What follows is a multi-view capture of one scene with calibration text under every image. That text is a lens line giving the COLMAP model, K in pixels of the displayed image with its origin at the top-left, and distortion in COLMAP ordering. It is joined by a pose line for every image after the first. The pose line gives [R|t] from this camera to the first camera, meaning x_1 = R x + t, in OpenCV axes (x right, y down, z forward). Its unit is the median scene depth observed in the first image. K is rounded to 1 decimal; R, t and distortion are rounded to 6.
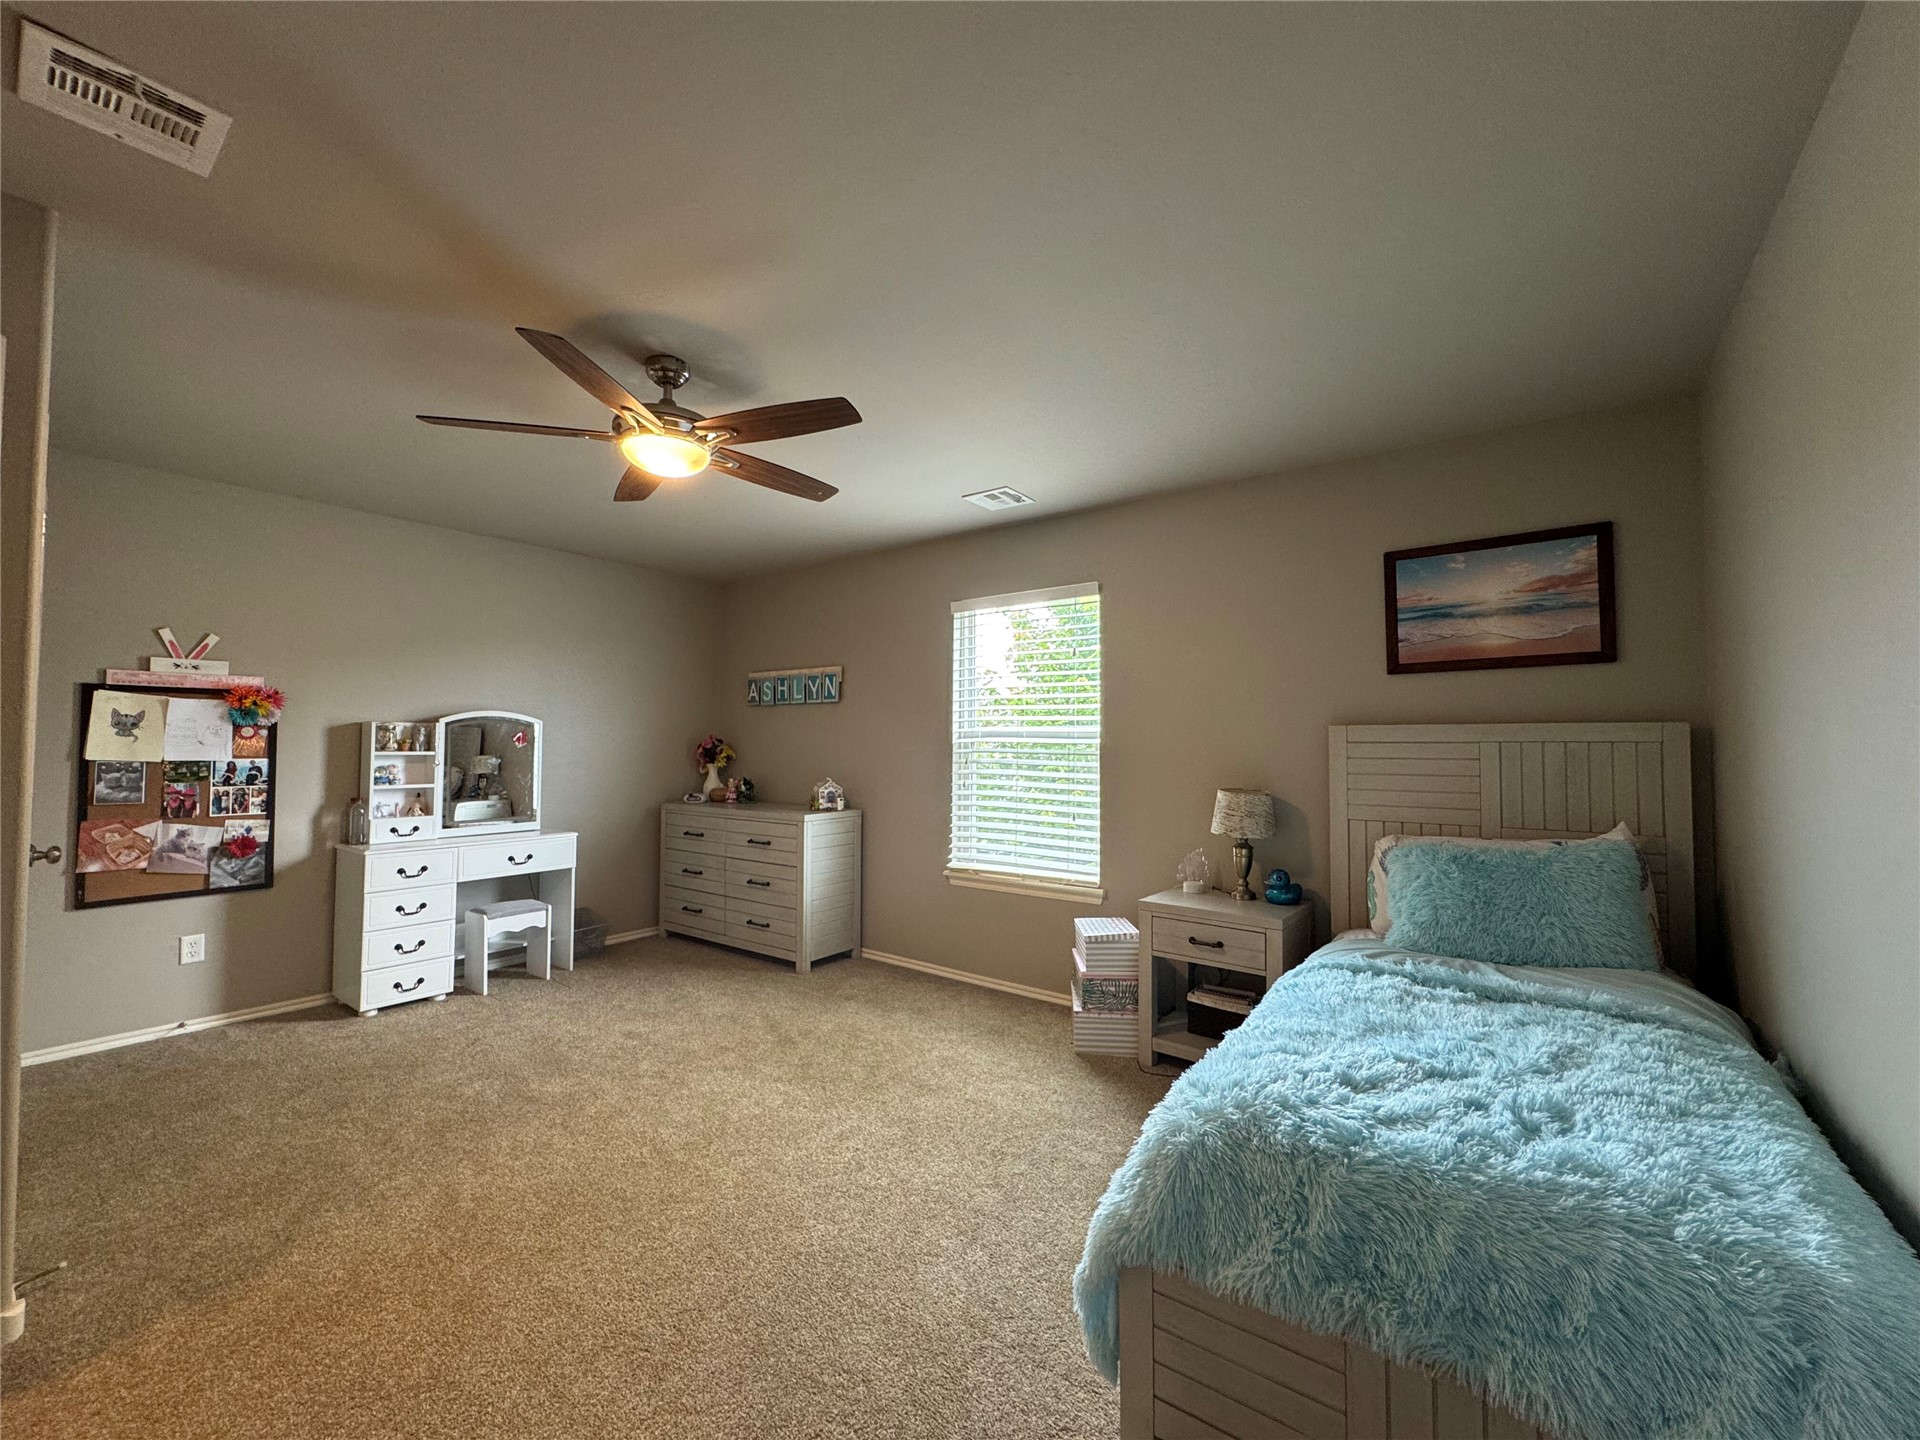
lens RADIAL K [[776.1, 0, 960.0], [0, 776.1, 720.0], [0, 0, 1]] dist [-0.000849, 0.000137]
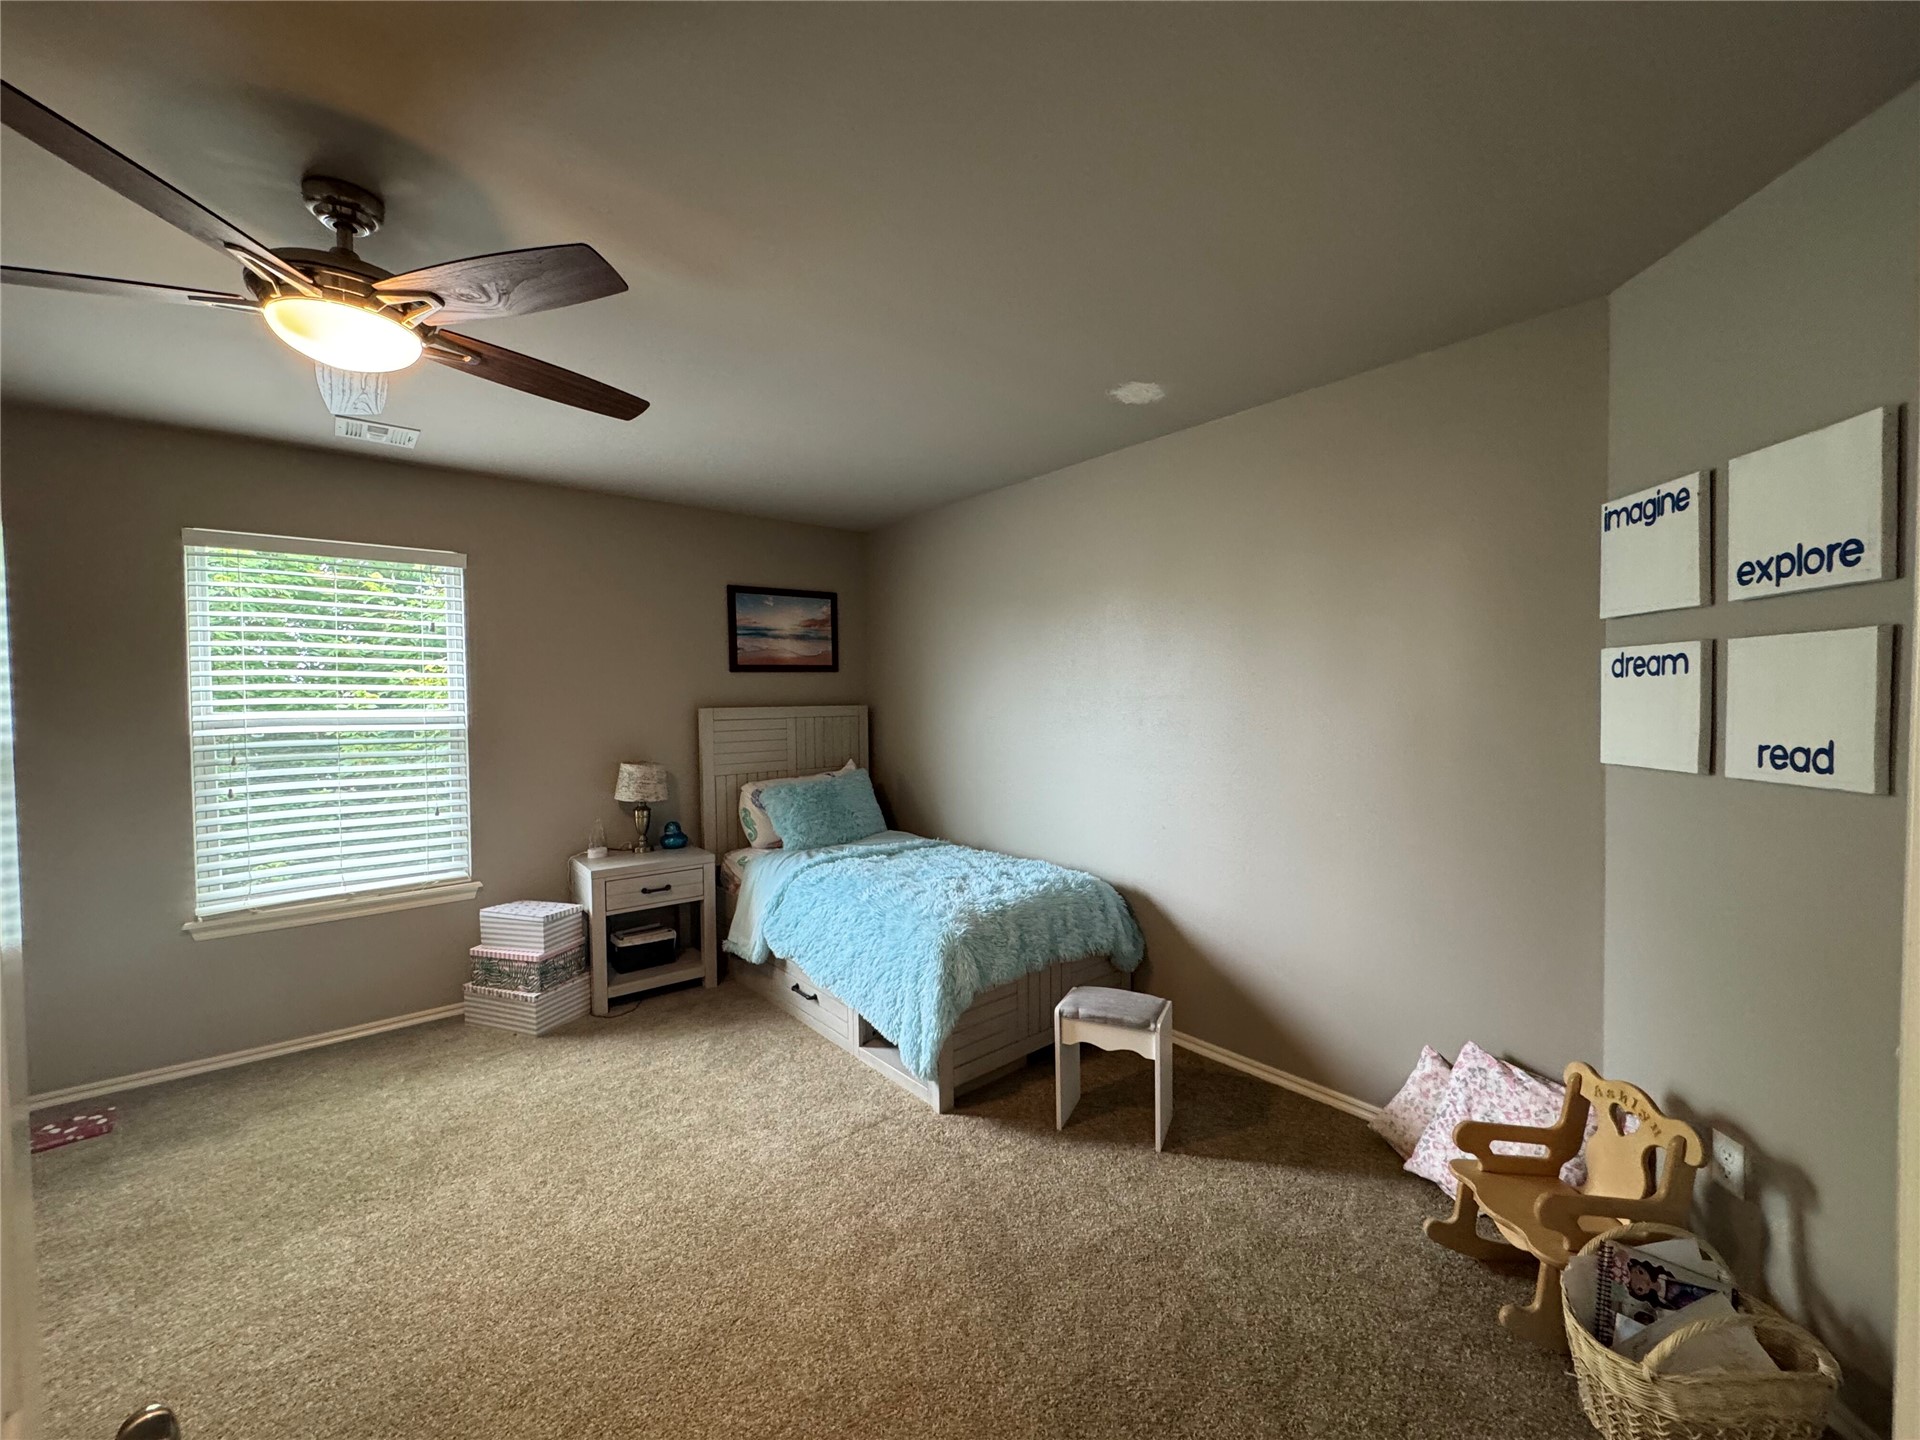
lens RADIAL K [[773.0, 0, 961.3], [0, 773.0, 716.3], [0, 0, 1]] dist [-0.001890, 0.001190]
pose [[0.232537, -0.032323, 0.972050, -0.661898], [-0.017160, 0.999156, 0.037329, -0.033476], [-0.972436, -0.025361, 0.231786, 0.232428]]
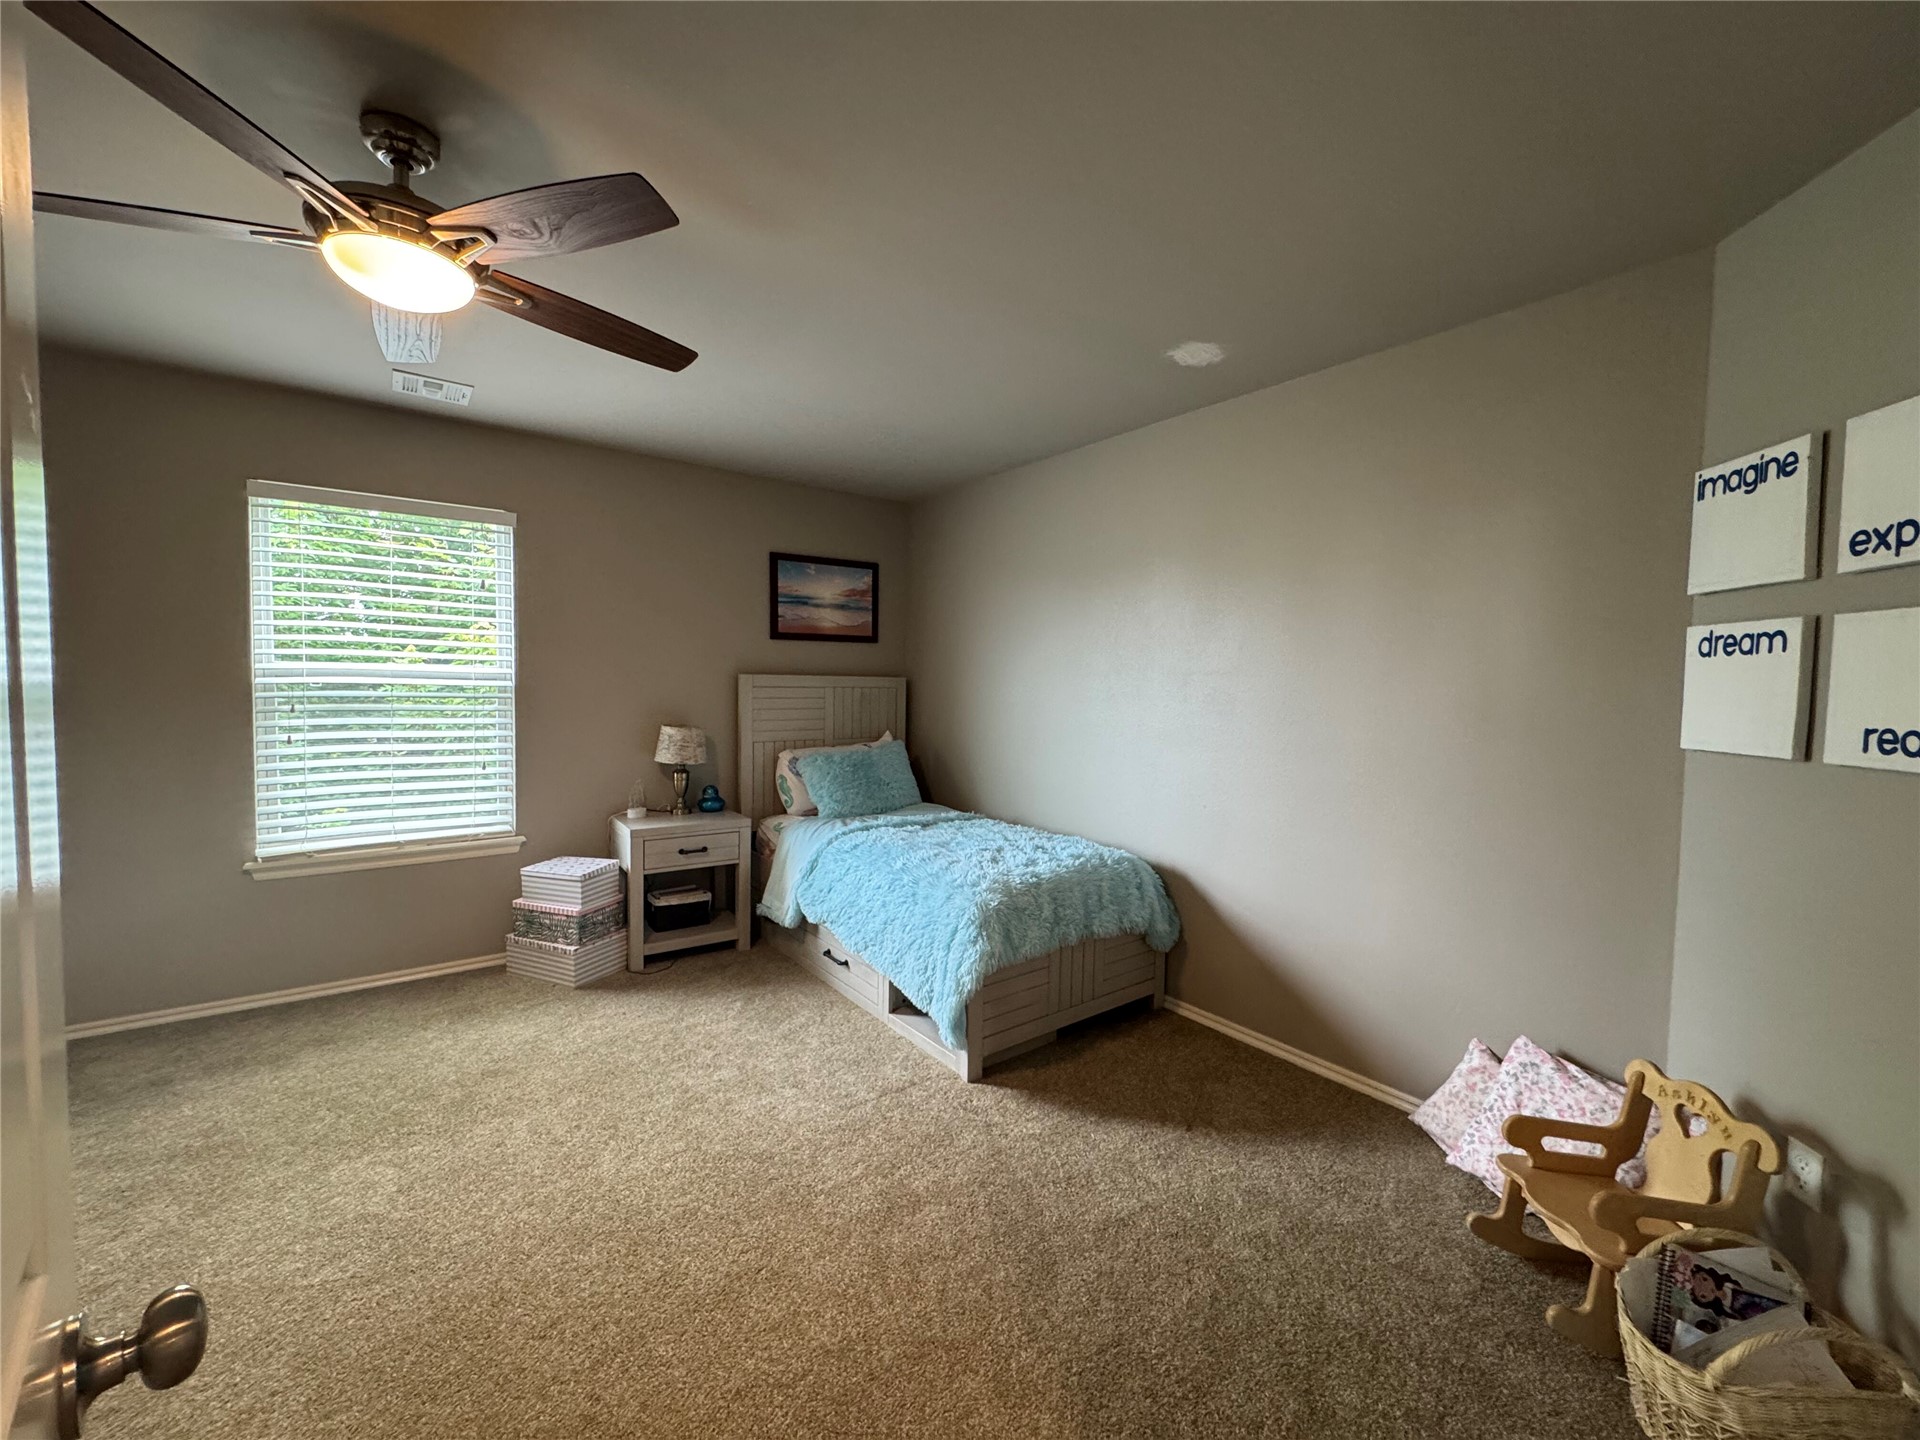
lens RADIAL K [[773.0, 0, 961.3], [0, 773.0, 716.3], [0, 0, 1]] dist [-0.001890, 0.001190]
pose [[0.278323, -0.044143, 0.959473, -0.652152], [-0.045801, 0.997197, 0.059165, -0.015260], [-0.959395, -0.060412, 0.275521, 0.238757]]
